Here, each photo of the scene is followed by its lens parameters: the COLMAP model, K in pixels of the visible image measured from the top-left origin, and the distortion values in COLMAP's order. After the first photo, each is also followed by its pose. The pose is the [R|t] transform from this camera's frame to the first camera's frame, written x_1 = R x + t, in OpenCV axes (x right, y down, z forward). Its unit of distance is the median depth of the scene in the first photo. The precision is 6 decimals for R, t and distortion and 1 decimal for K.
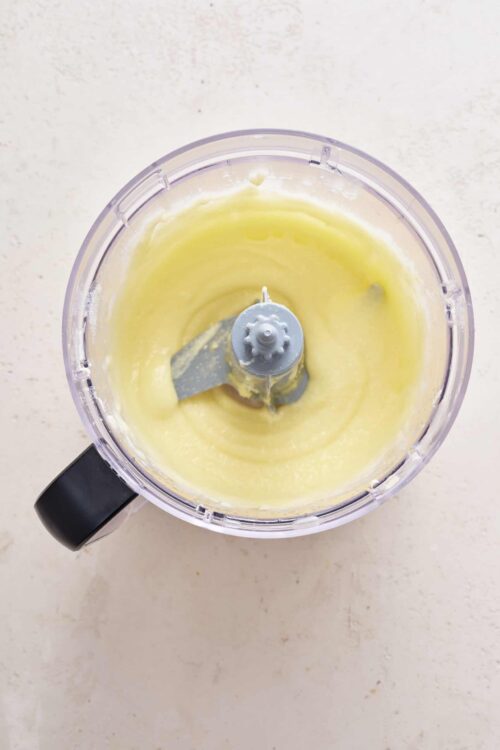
lens RADIAL K [[1109.8, 0, 250.0], [0, 1109.8, 375.0], [0, 0, 1]] dist [-0.025226, -0.165610]
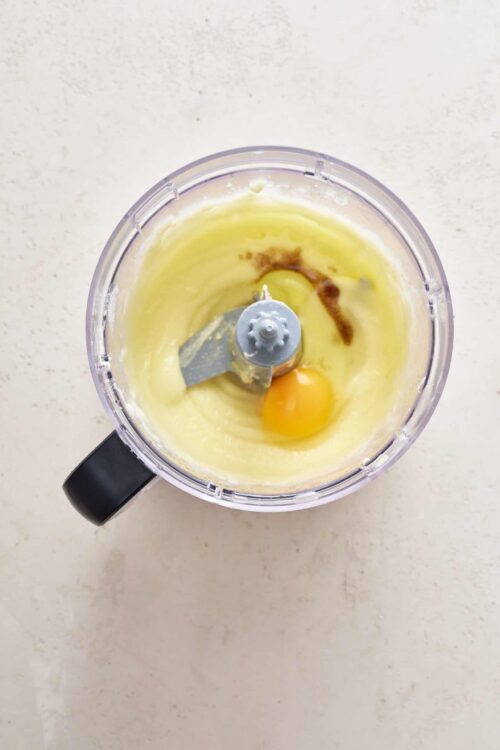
lens RADIAL K [[1146.8, 0, 250.0], [0, 1146.8, 375.0], [0, 0, 1]] dist [-0.114372, 0.177701]
pose [[0.999602, -0.020867, 0.018968, -0.023471], [0.020408, 0.999502, 0.024047, -0.015821], [-0.019460, -0.023651, 0.999531, -0.132479]]
